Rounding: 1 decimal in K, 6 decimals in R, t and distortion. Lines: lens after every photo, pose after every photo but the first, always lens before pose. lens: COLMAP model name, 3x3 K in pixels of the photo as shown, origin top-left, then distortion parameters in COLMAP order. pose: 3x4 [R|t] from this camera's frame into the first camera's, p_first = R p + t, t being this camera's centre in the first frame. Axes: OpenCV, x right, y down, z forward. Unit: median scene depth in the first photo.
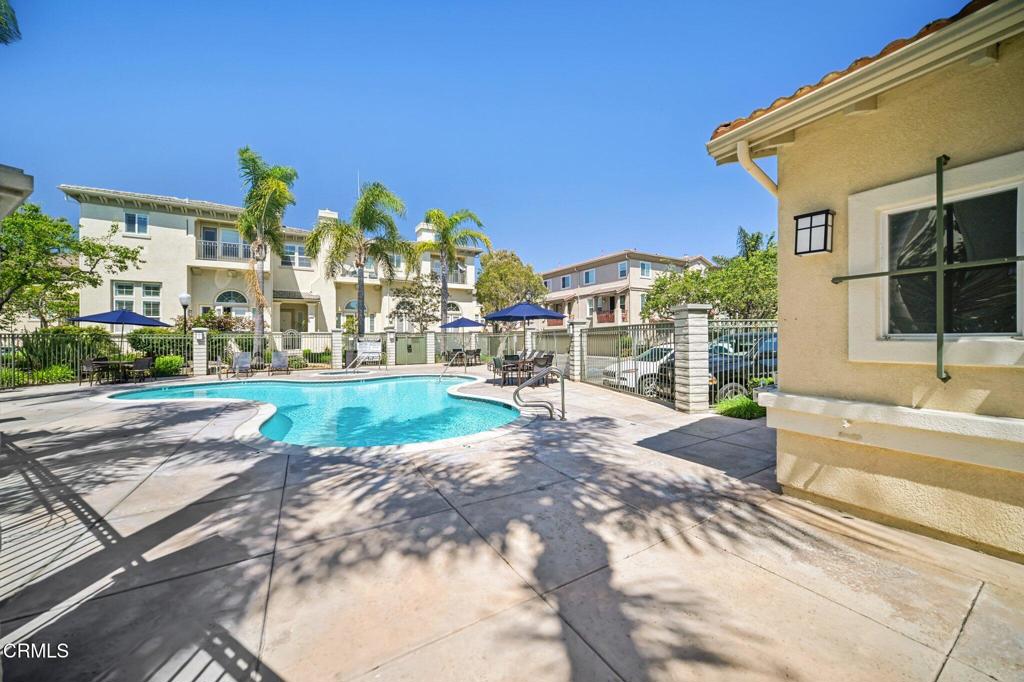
lens RADIAL K [[361.6, 0, 510.9], [0, 361.6, 339.8], [0, 0, 1]] dist [-0.013250, 0.000713]
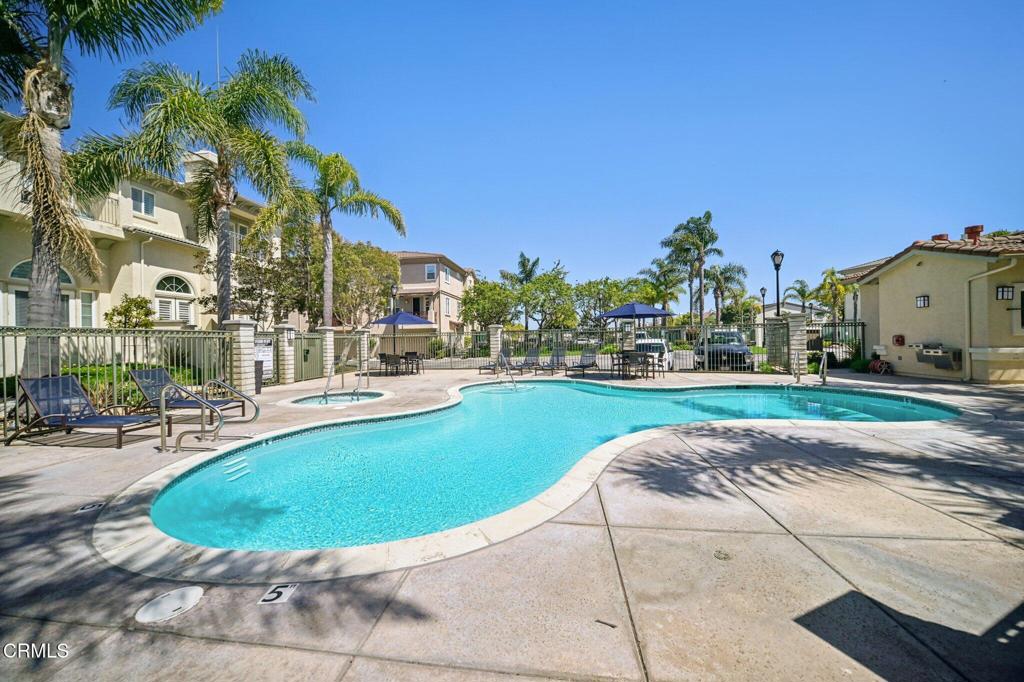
lens RADIAL K [[361.6, 0, 506.1], [0, 361.6, 340.5], [0, 0, 1]] dist [-0.013250, 0.000713]
pose [[0.611810, -0.008659, 0.790958, -0.535558], [0.017971, 0.999834, -0.002956, 0.005735], [-0.790801, 0.016023, 0.611864, 0.319969]]
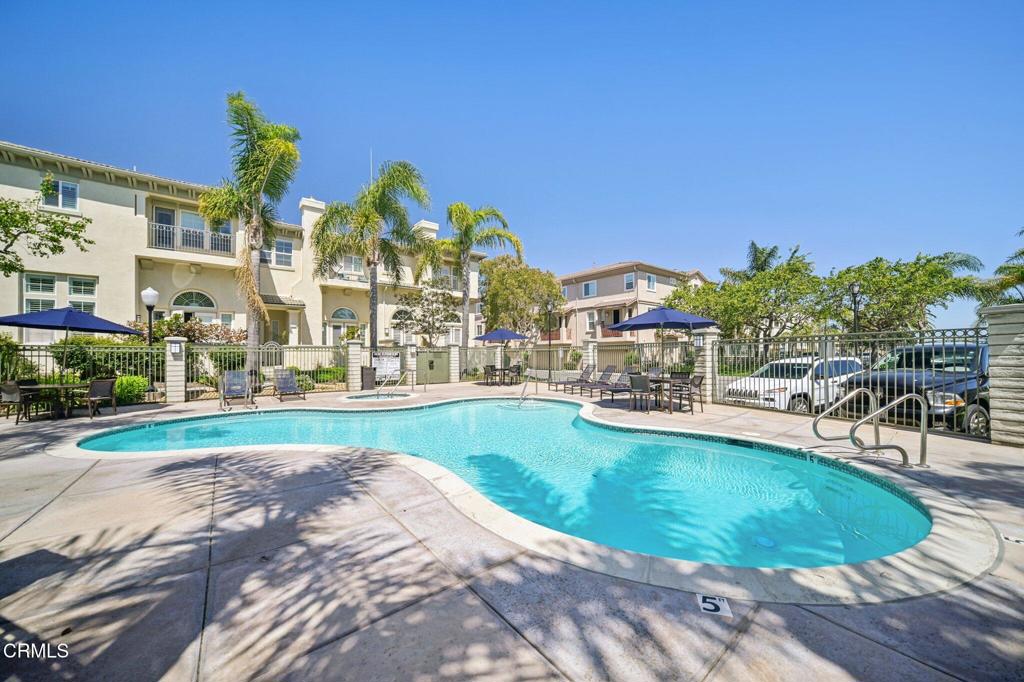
lens RADIAL K [[361.6, 0, 491.2], [0, 361.6, 354.8], [0, 0, 1]] dist [-0.013250, 0.000713]
pose [[0.990795, 0.000863, 0.135366, -0.260145], [-0.000129, 0.999985, -0.005425, 0.005155], [-0.135368, 0.005358, 0.990781, 0.154624]]
